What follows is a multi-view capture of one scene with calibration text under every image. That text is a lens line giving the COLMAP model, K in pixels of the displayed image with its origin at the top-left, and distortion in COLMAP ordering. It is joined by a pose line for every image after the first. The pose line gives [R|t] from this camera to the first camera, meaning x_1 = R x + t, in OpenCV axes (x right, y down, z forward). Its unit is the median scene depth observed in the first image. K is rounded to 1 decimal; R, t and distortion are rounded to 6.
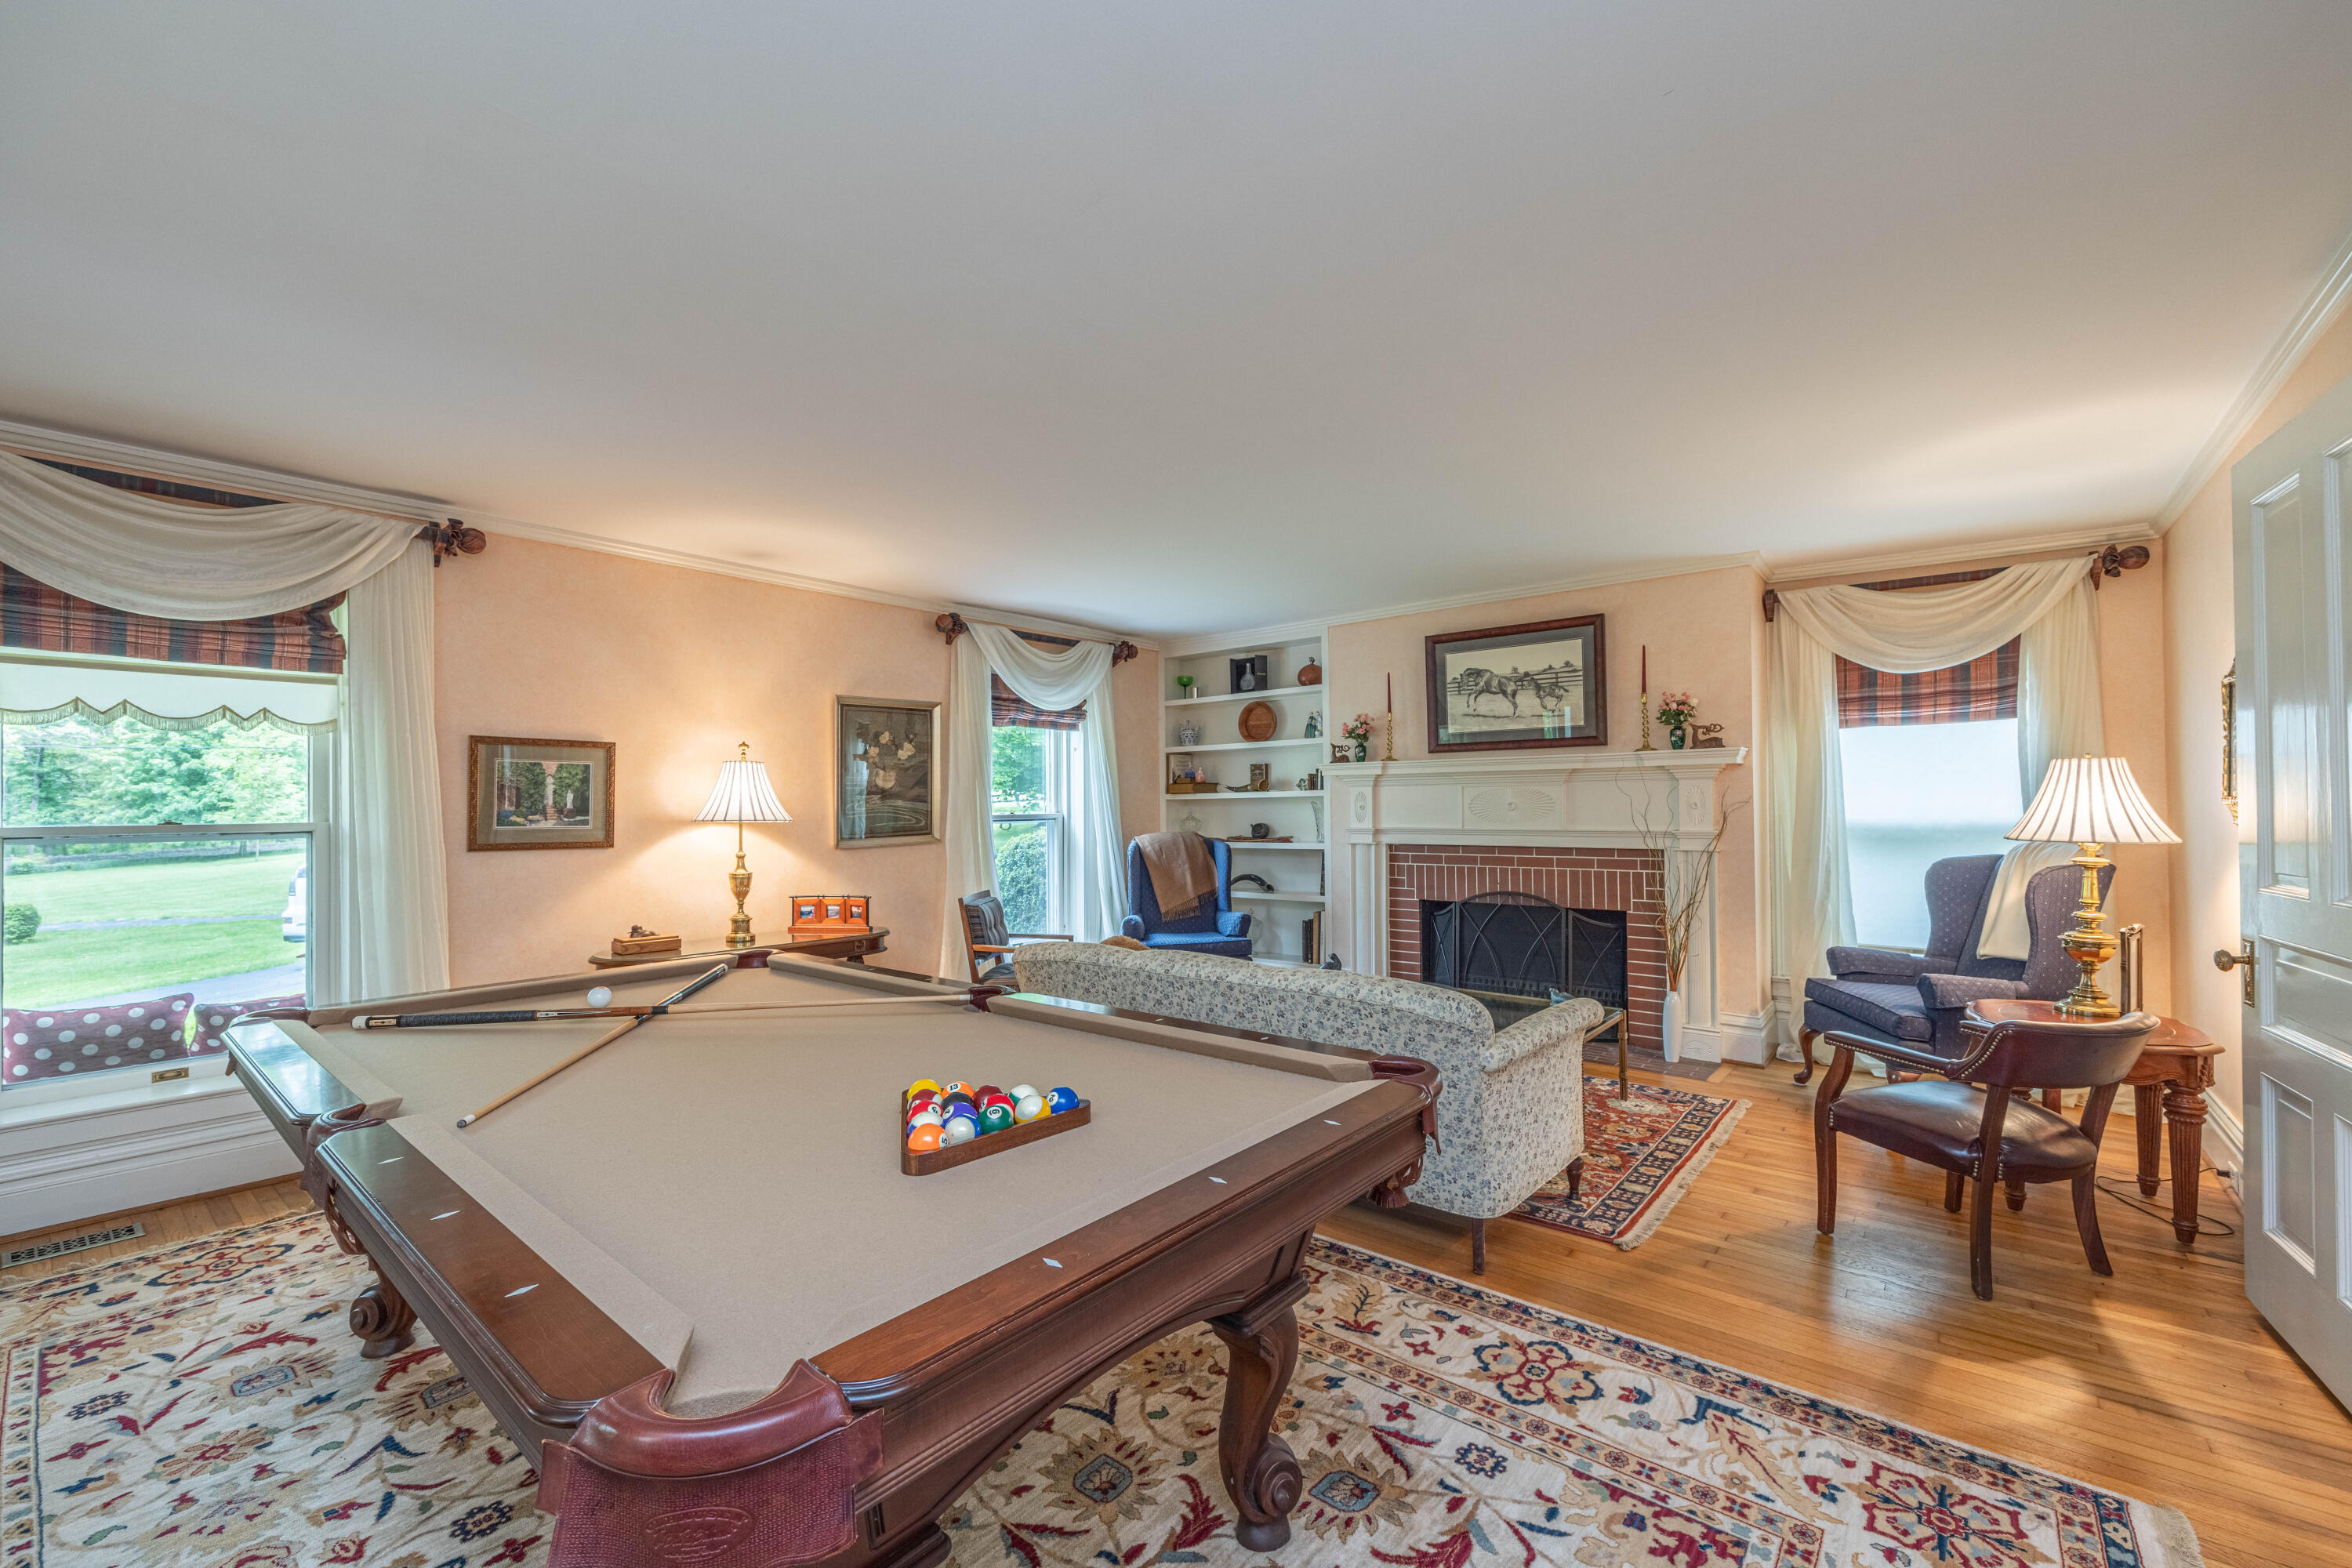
lens RADIAL K [[969.2, 0, 1186.8], [0, 969.2, 797.1], [0, 0, 1]] dist [-0.004648, -0.000204]
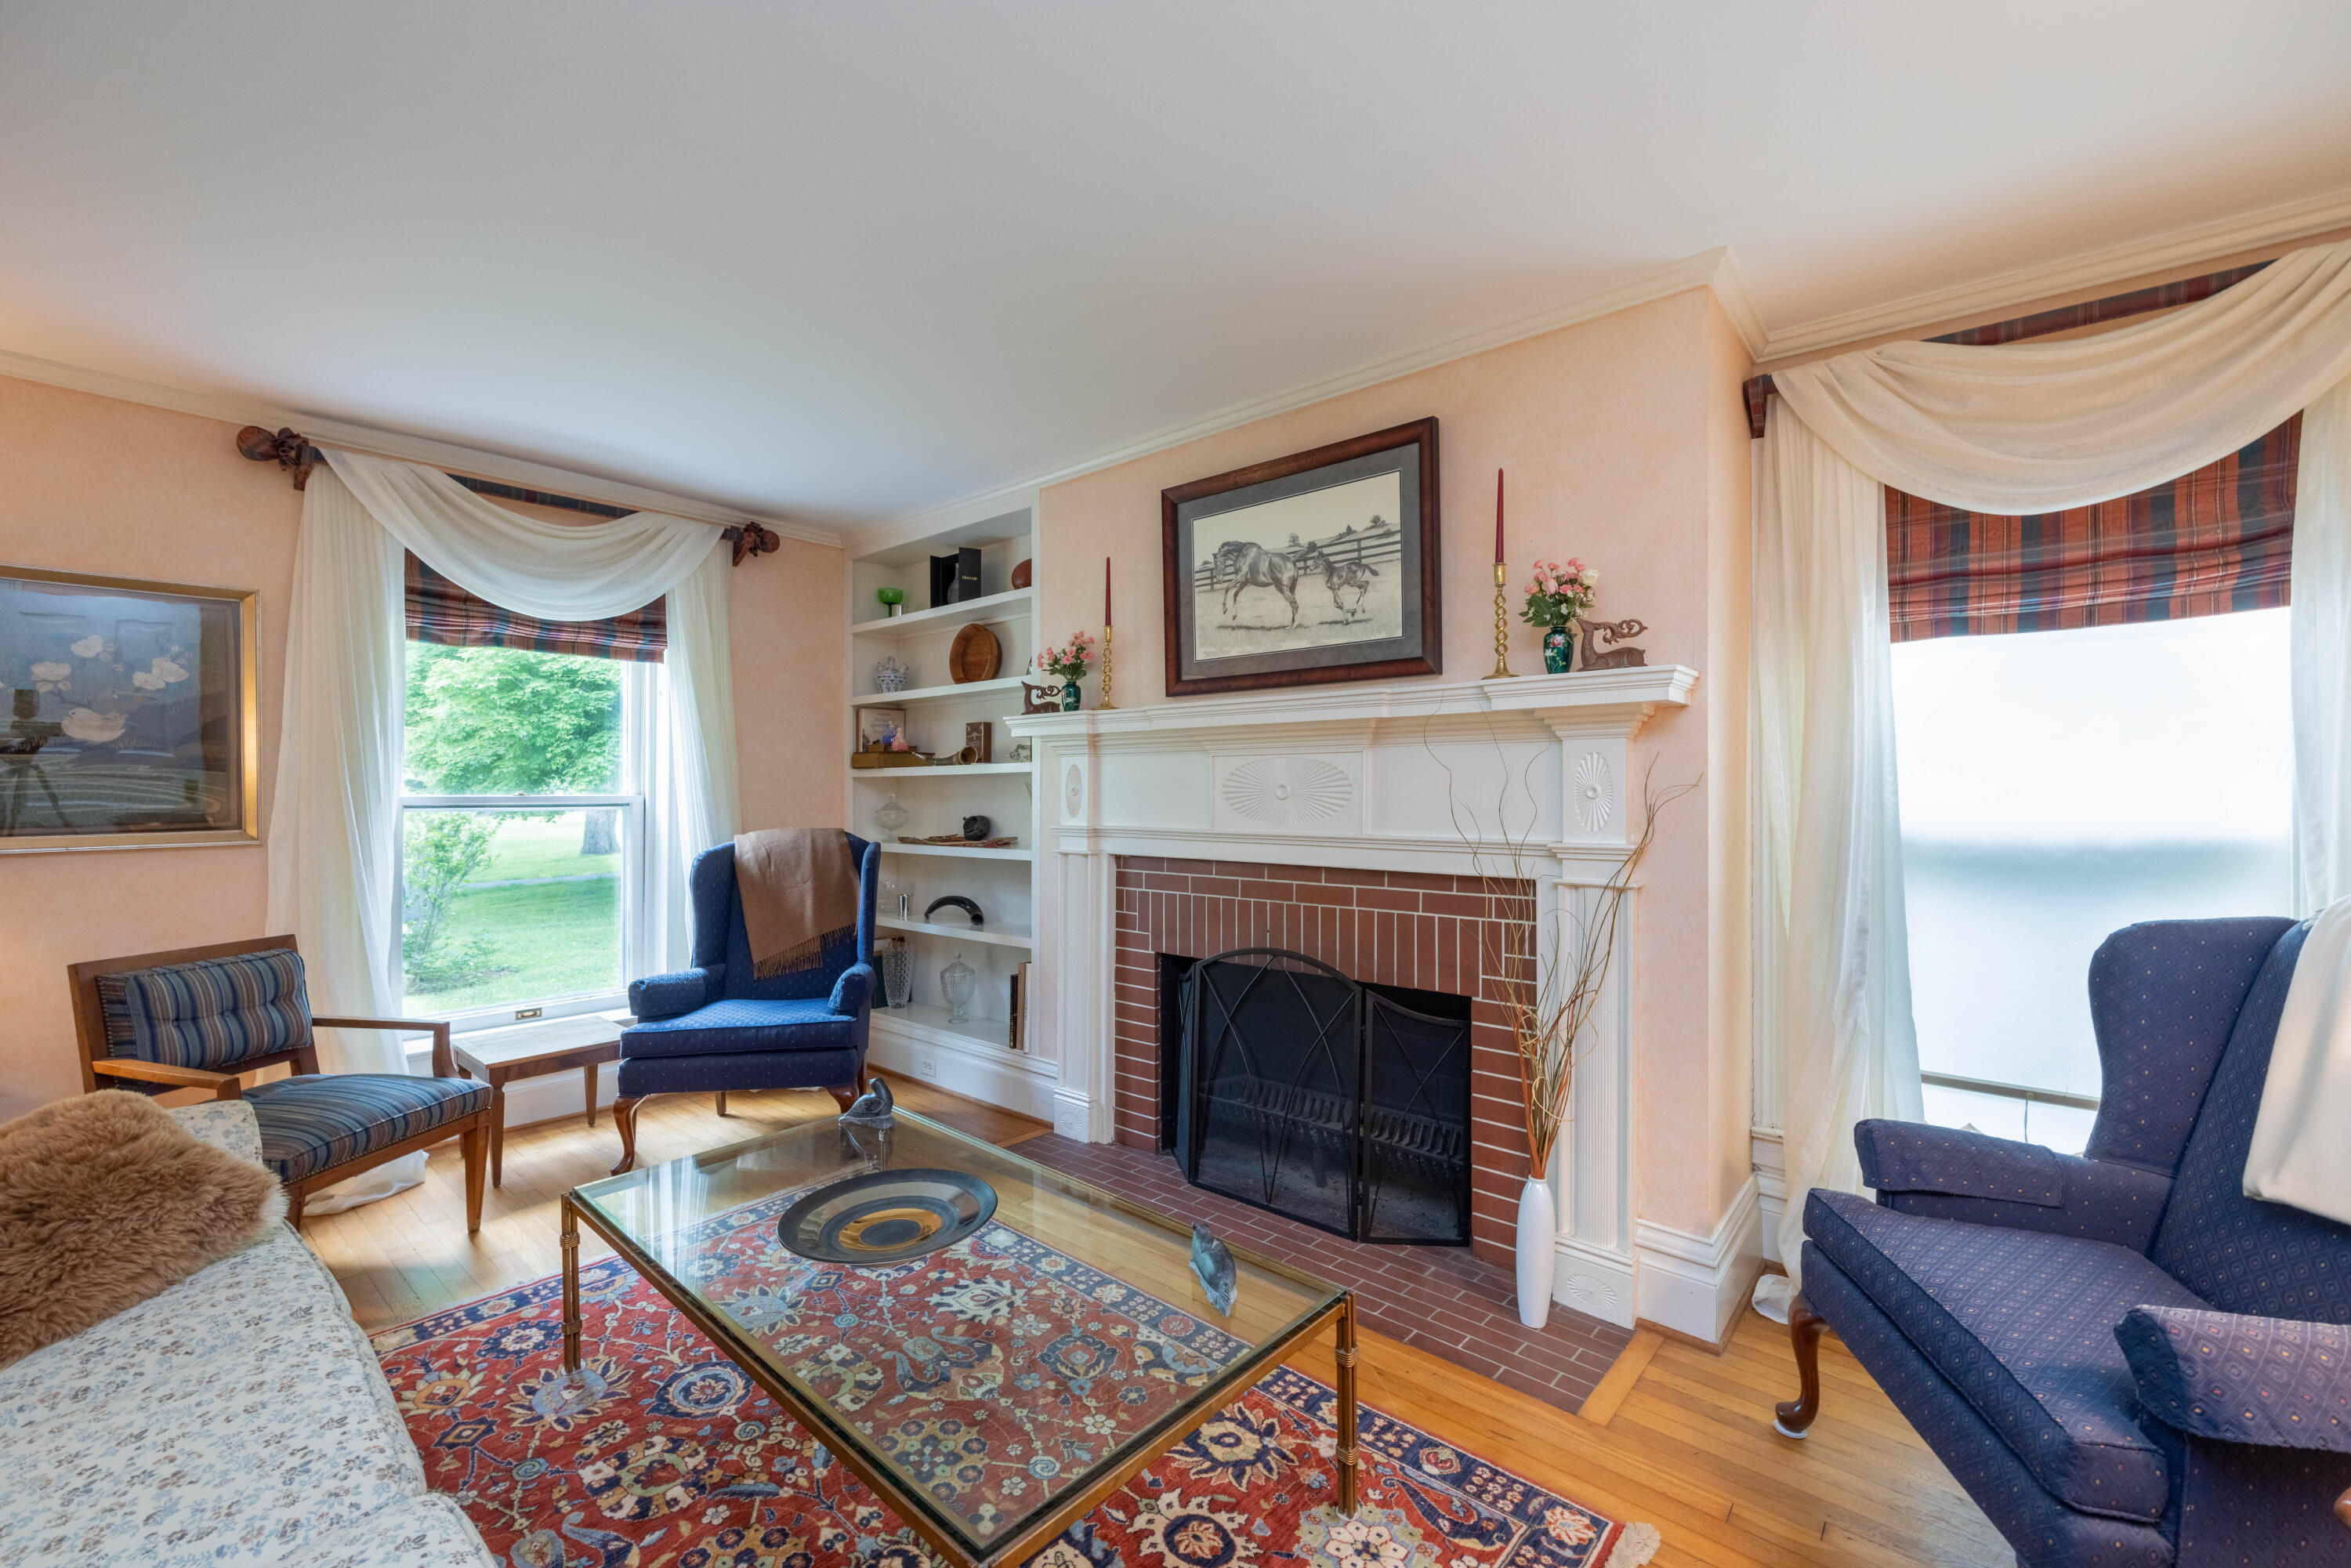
lens RADIAL K [[968.8, 0, 1237.3], [0, 968.8, 791.0], [0, 0, 1]] dist [-0.004648, -0.000204]
pose [[0.999918, 0.012107, 0.004240, 0.319533], [-0.012125, 0.999917, 0.004290, 0.007835], [-0.004188, -0.004341, 0.999982, 0.476788]]
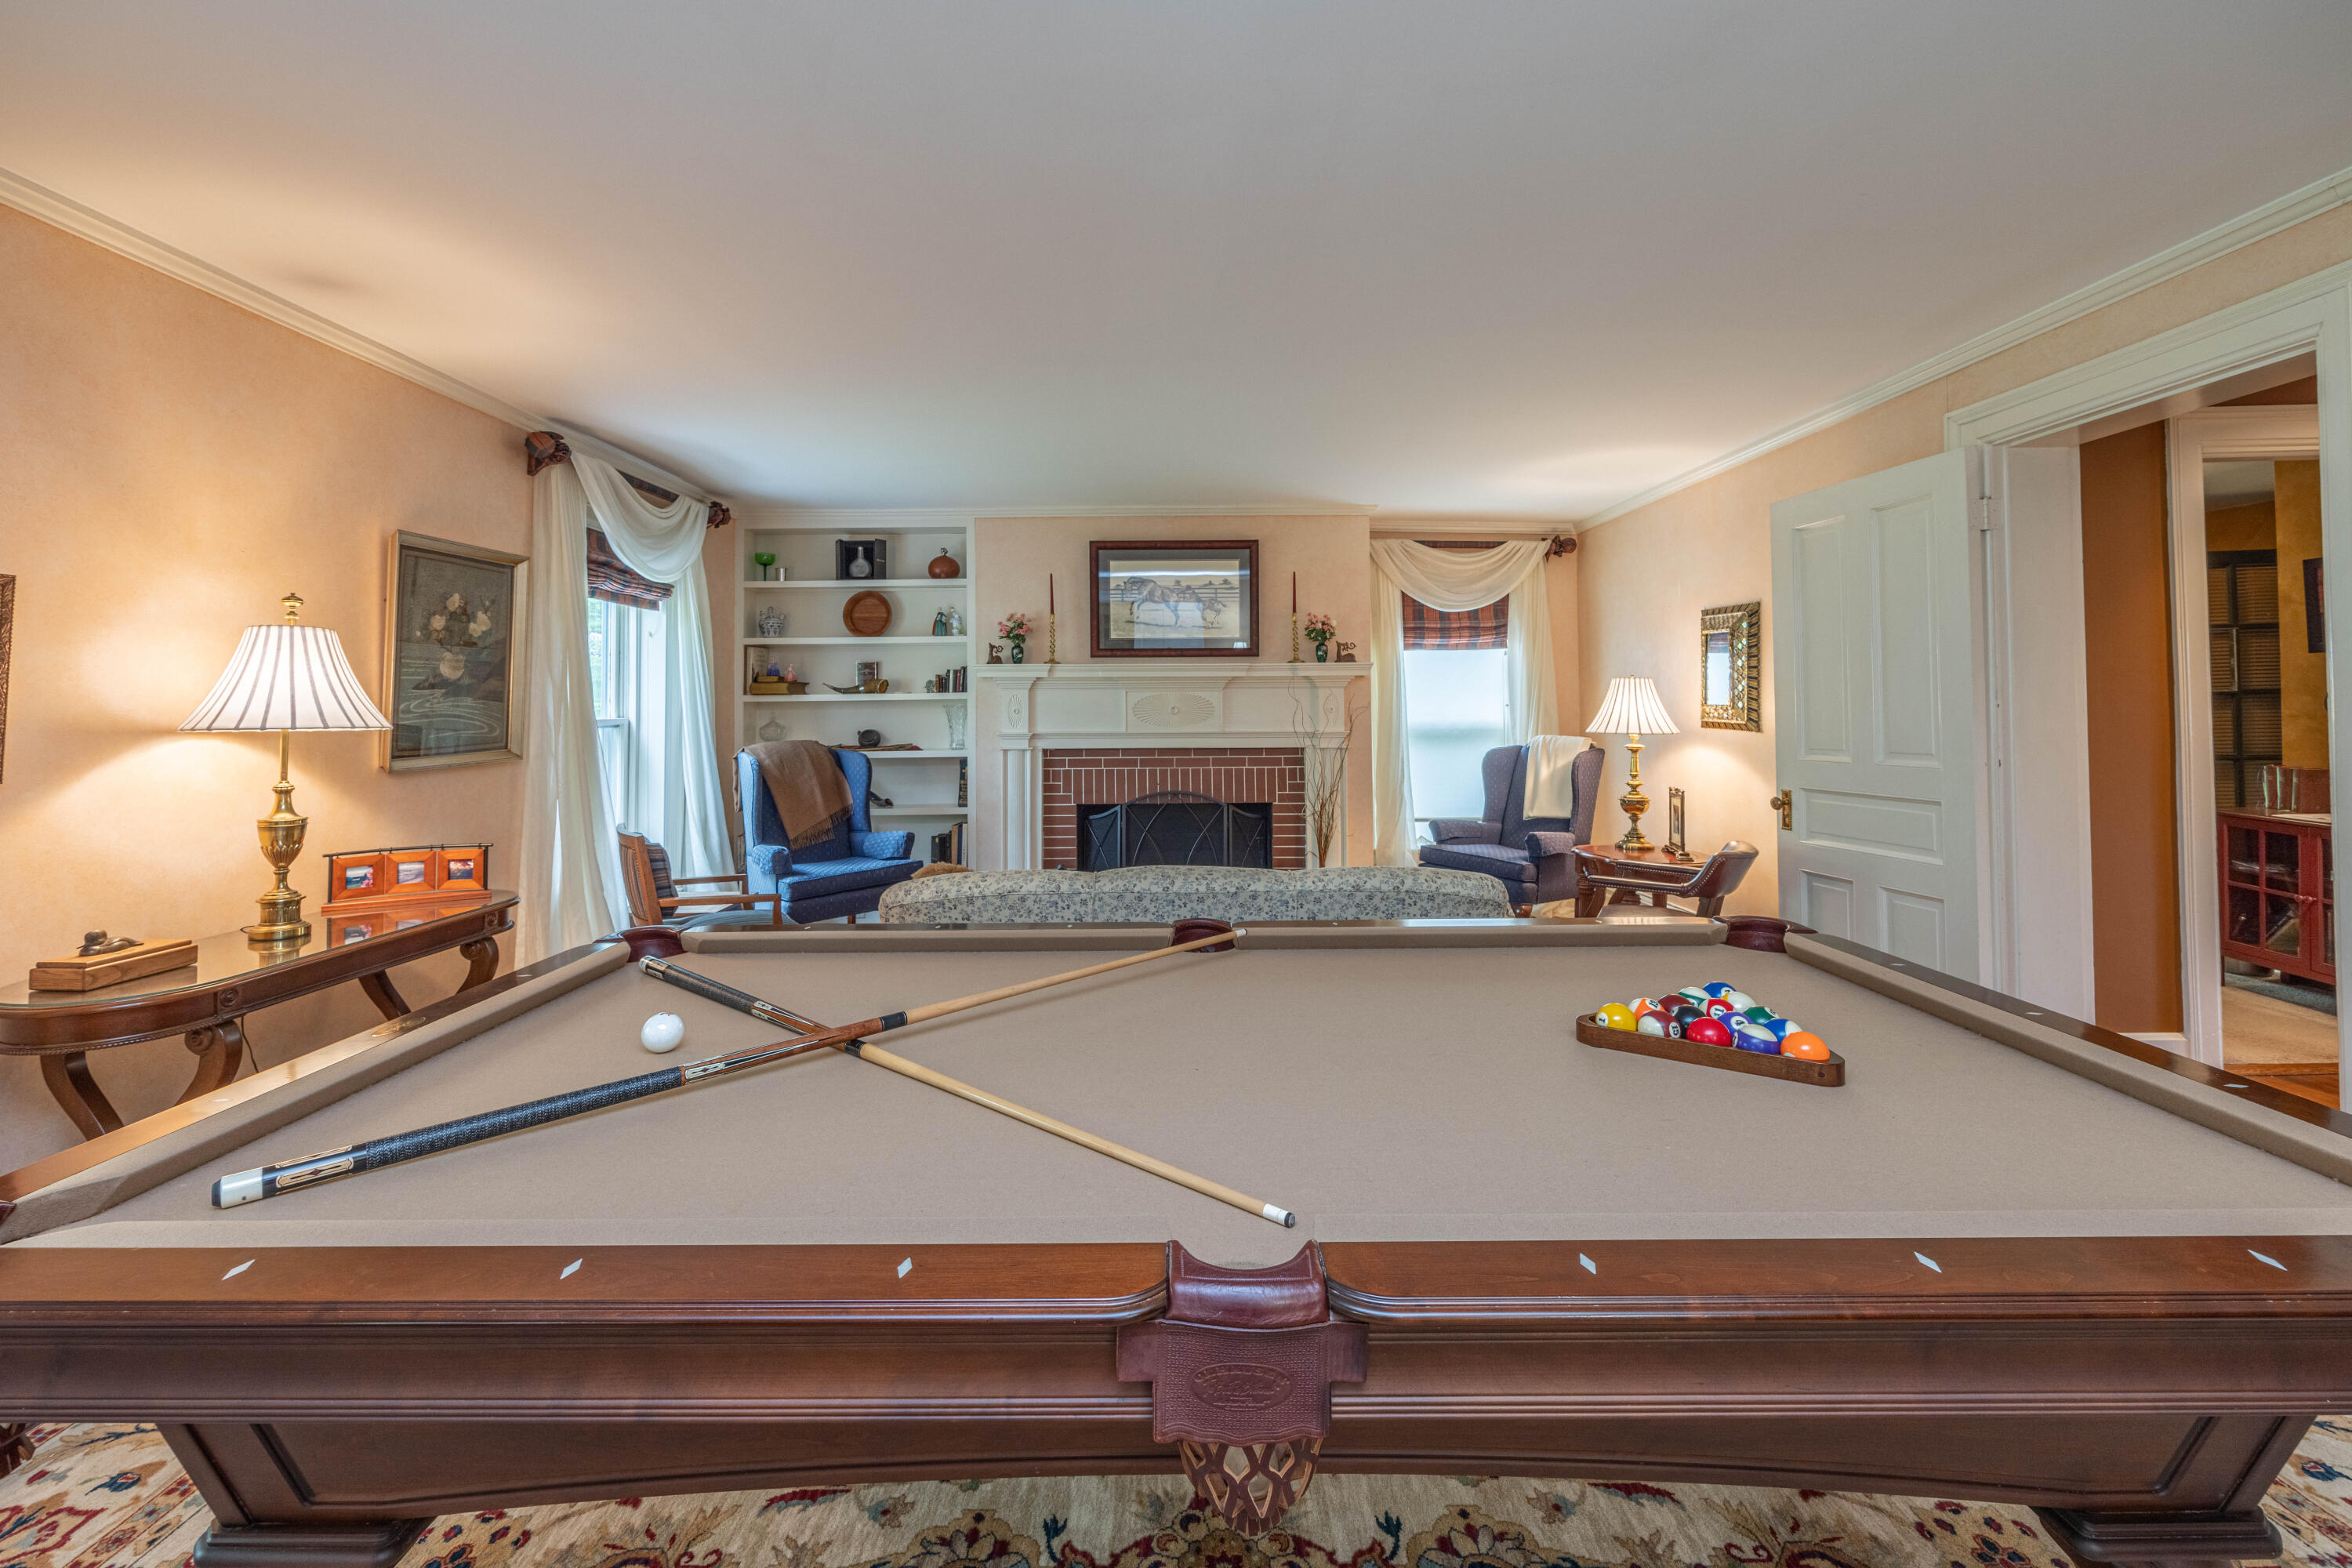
lens RADIAL K [[969.2, 0, 1177.5], [0, 969.2, 697.5], [0, 0, 1]] dist [-0.004648, -0.000204]
pose [[0.769046, 0.012819, 0.639065, -0.357200], [-0.006898, 0.999907, -0.011756, 0.008113], [-0.639156, 0.004633, 0.769063, 0.186670]]
